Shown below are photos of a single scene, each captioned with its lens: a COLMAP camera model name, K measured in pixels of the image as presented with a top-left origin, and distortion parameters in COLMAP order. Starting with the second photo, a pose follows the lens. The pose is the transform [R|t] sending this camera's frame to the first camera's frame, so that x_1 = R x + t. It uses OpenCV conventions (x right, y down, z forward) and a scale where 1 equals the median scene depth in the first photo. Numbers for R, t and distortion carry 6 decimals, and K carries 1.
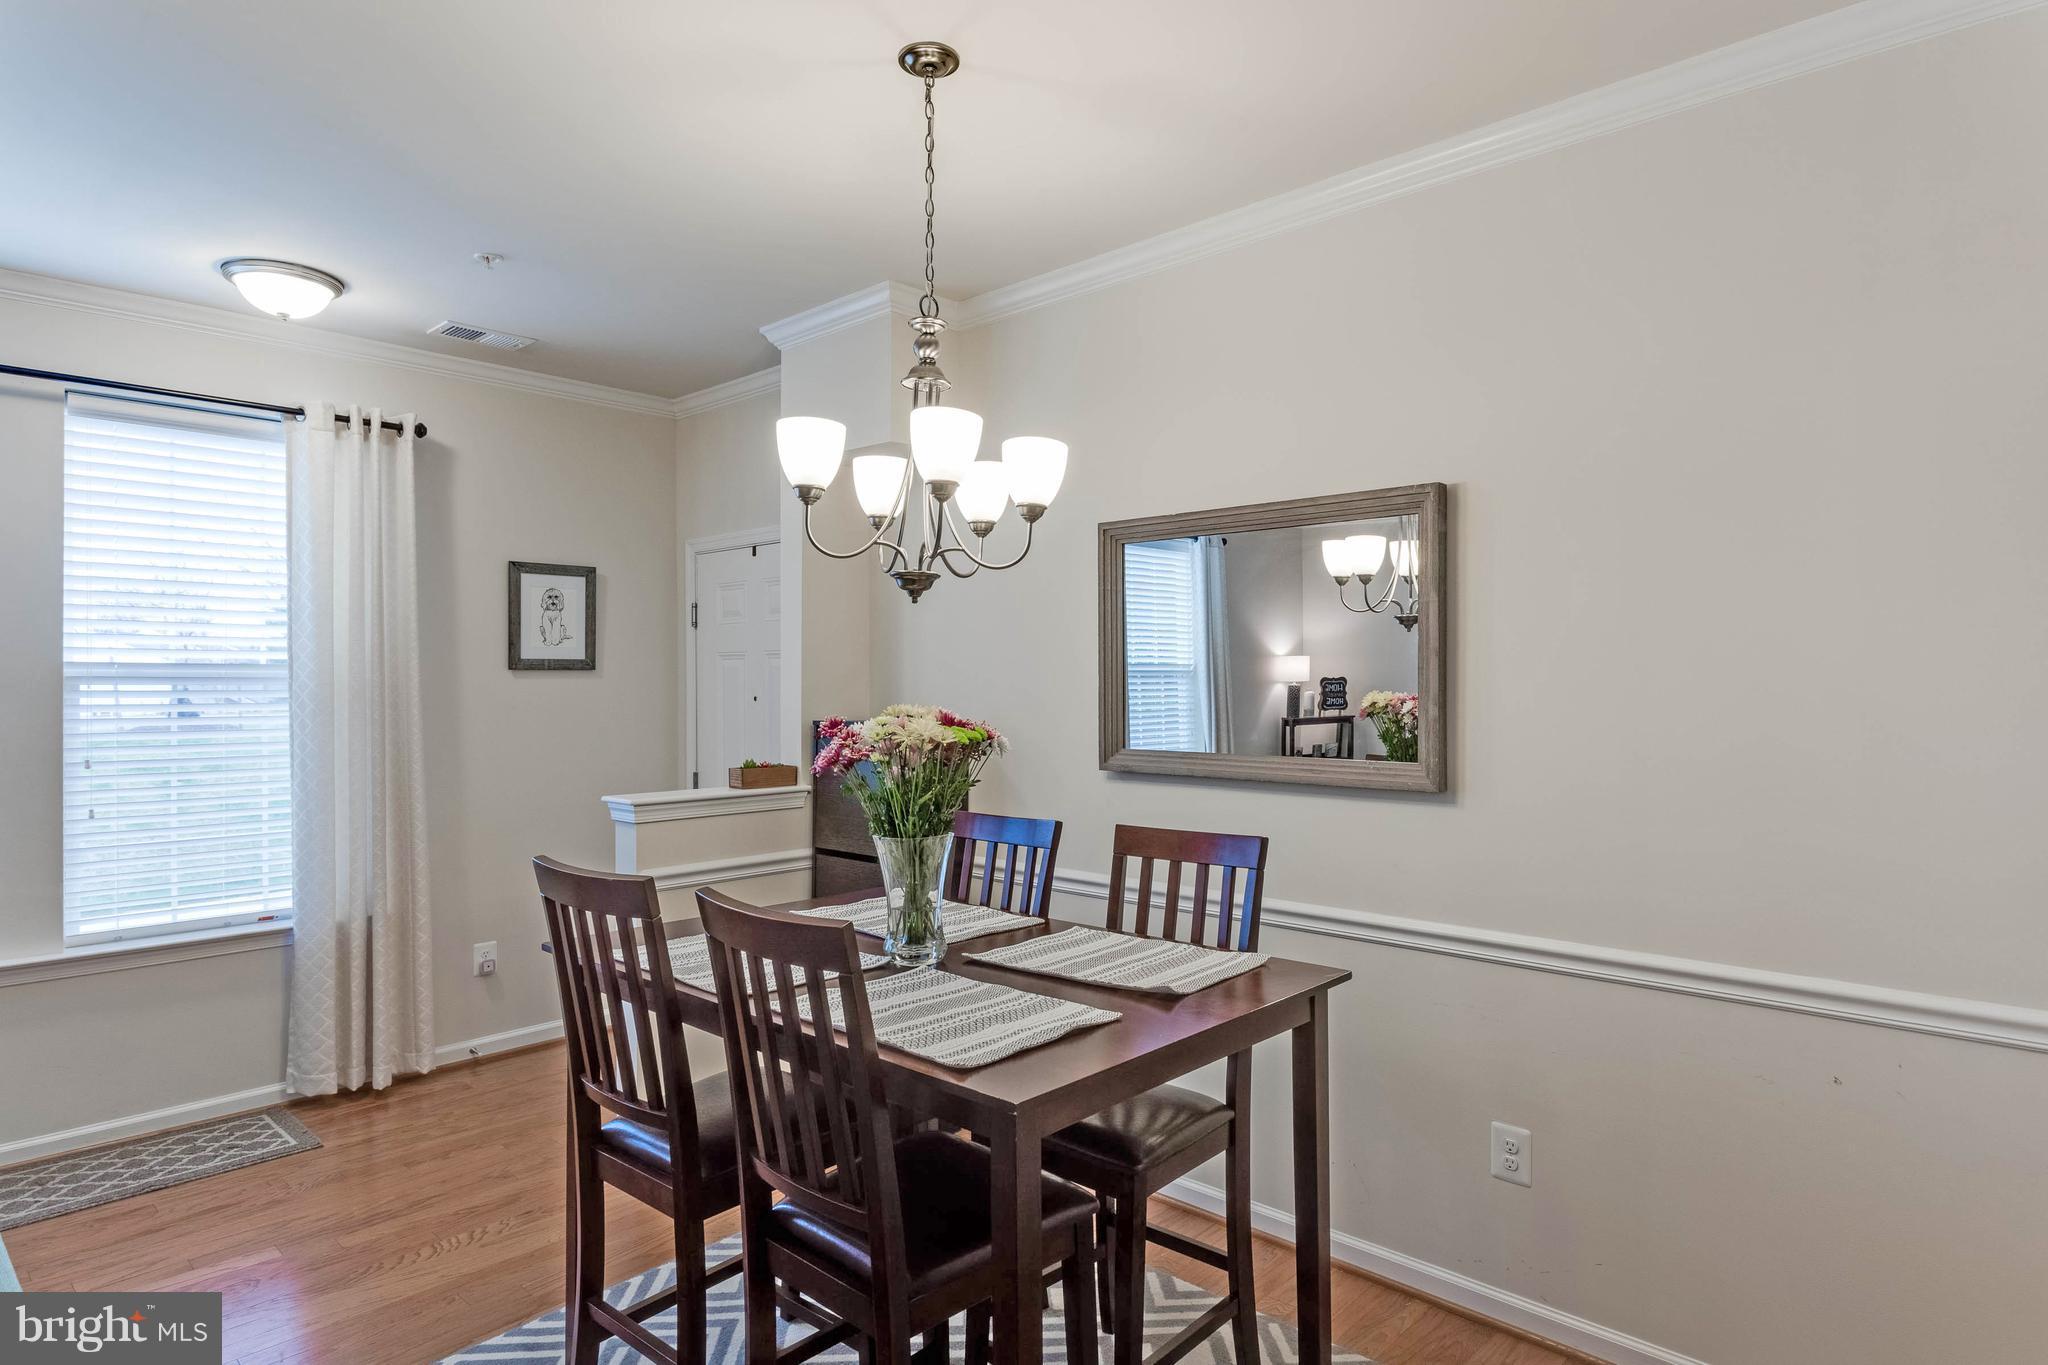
lens RADIAL K [[1126.5, 0, 1072.0], [0, 1126.5, 680.7], [0, 0, 1]] dist [-0.017682, 0.005746]
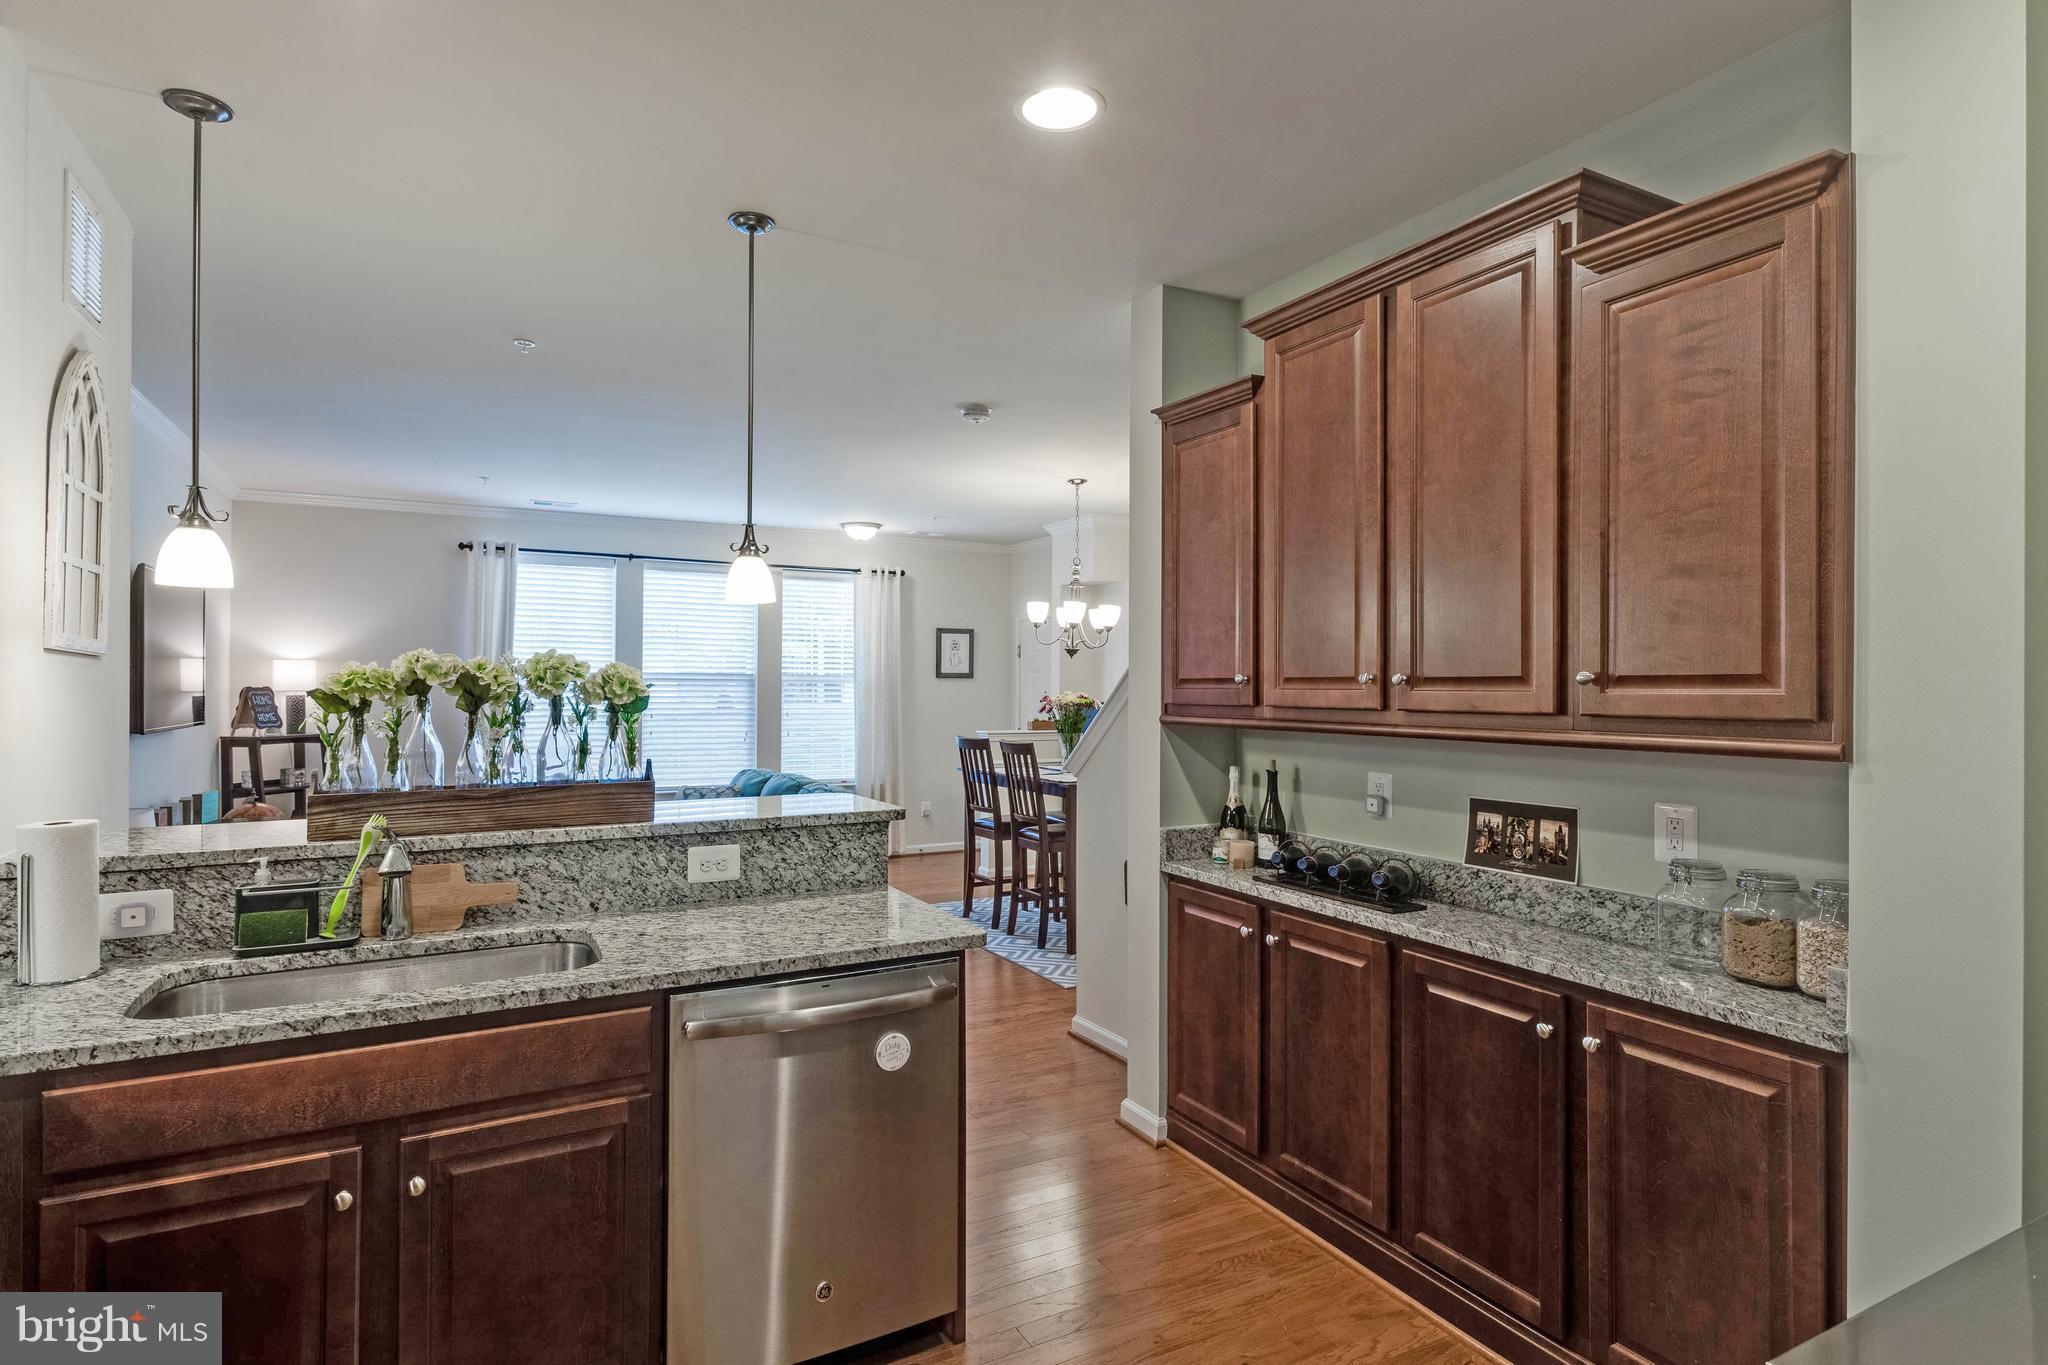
lens RADIAL K [[1082.9, 0, 1094.6], [0, 1082.9, 668.1], [0, 0, 1]] dist [0.006841, -0.006822]
pose [[0.958601, 0.004067, -0.284724, 0.461300], [-0.008579, 0.999857, -0.014601, -0.000737], [0.284624, 0.016439, 0.958498, -1.094880]]
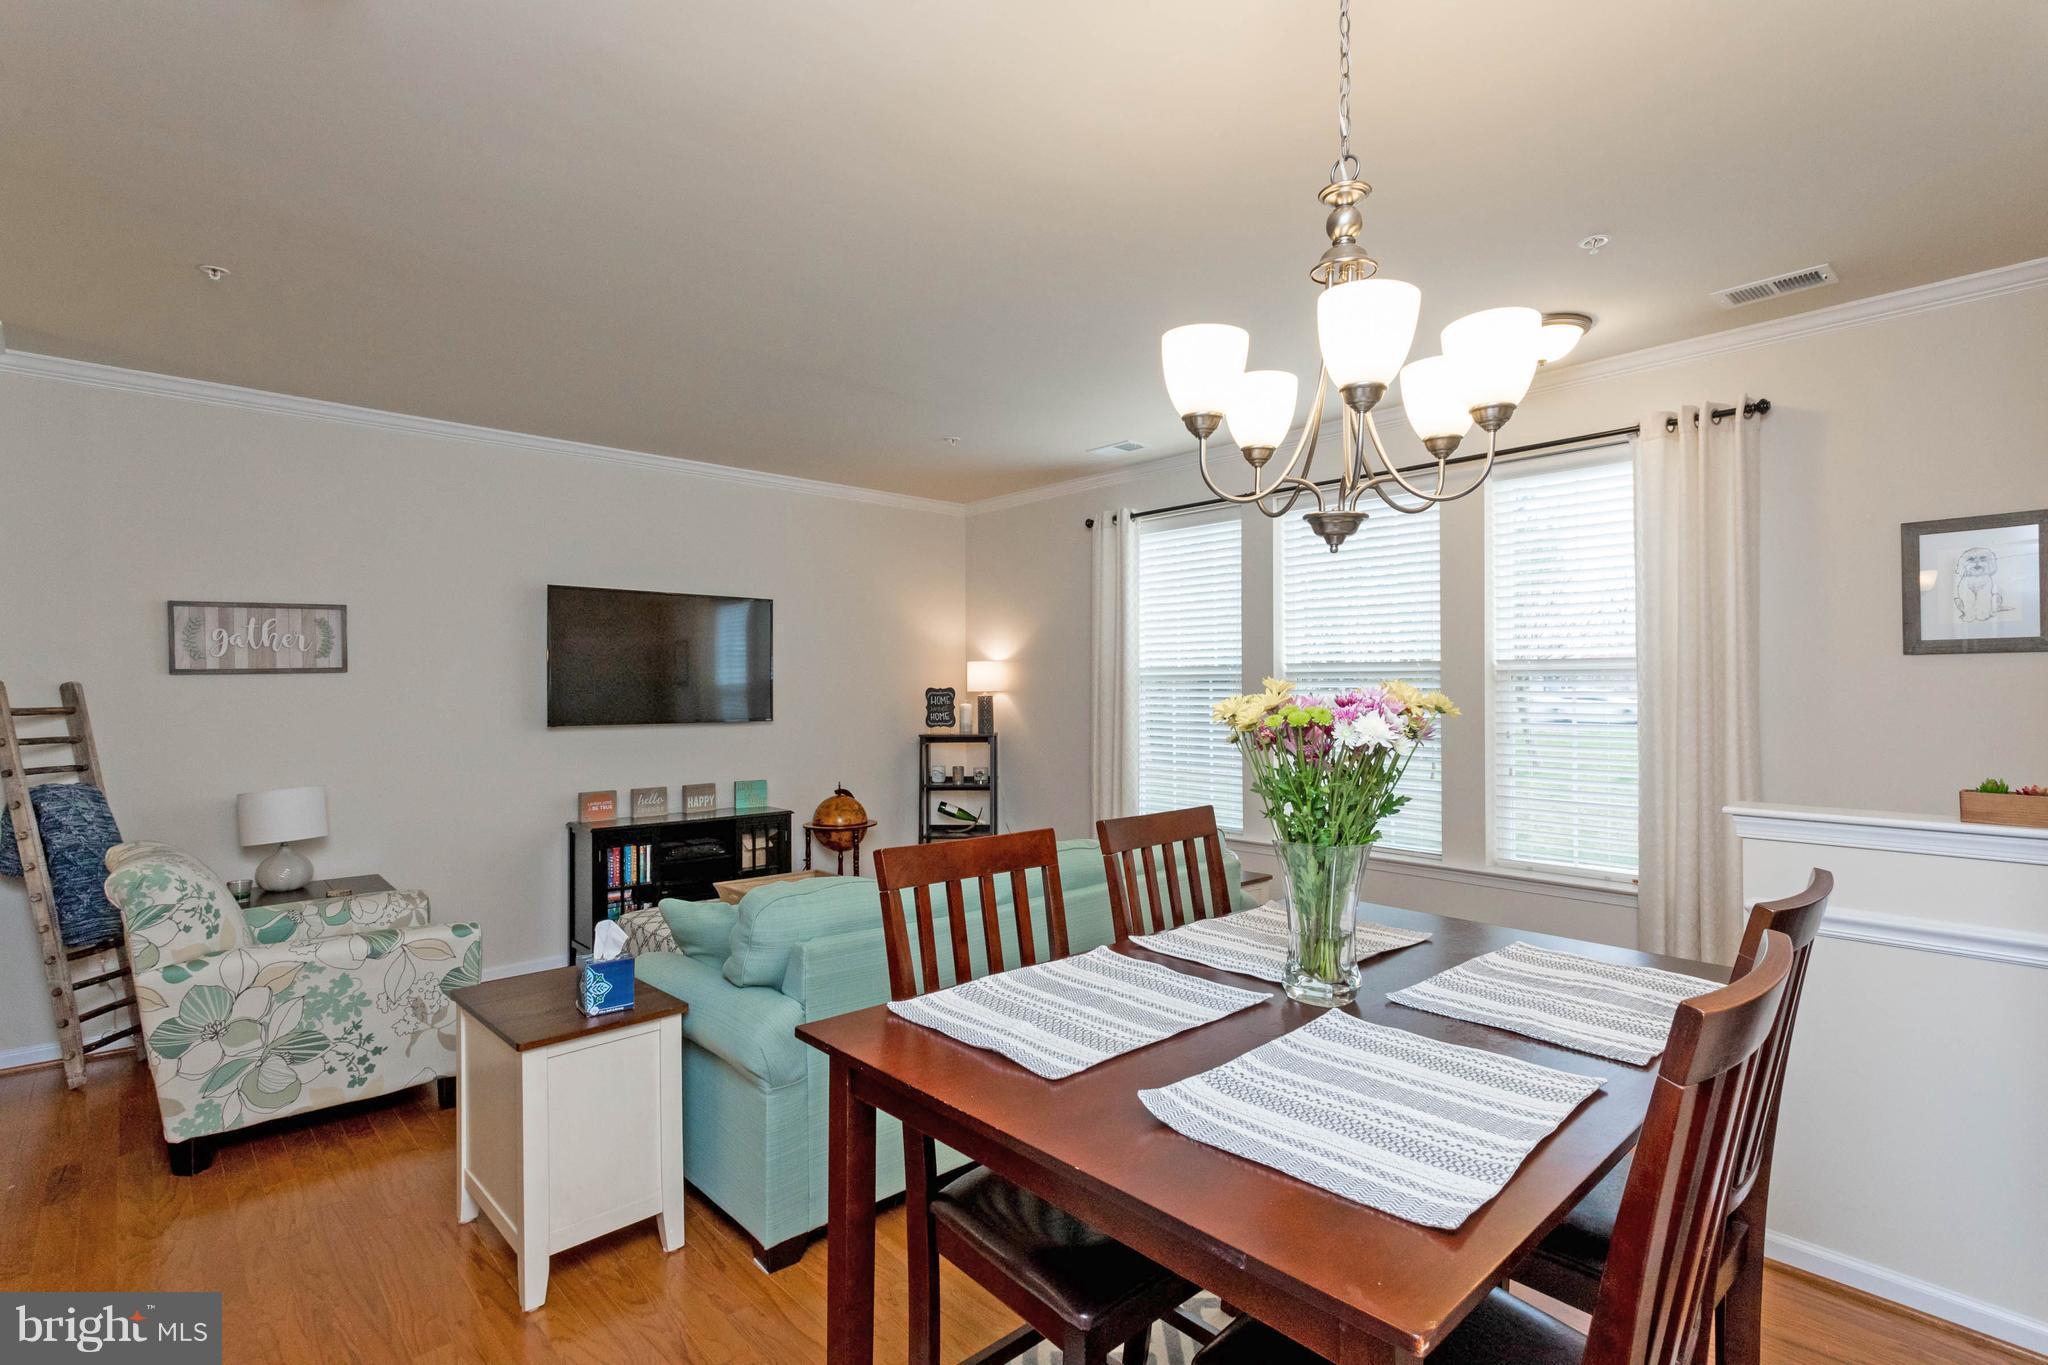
lens RADIAL K [[1003.5, 0, 1033.1], [0, 1003.5, 684.4], [0, 0, 1]] dist [-0.000379, -0.000125]
pose [[-0.124485, -0.000713, -0.992221, 0.374286], [0.006487, 0.999978, -0.001532, 0.010889], [0.992200, -0.006627, -0.124478, 0.538308]]
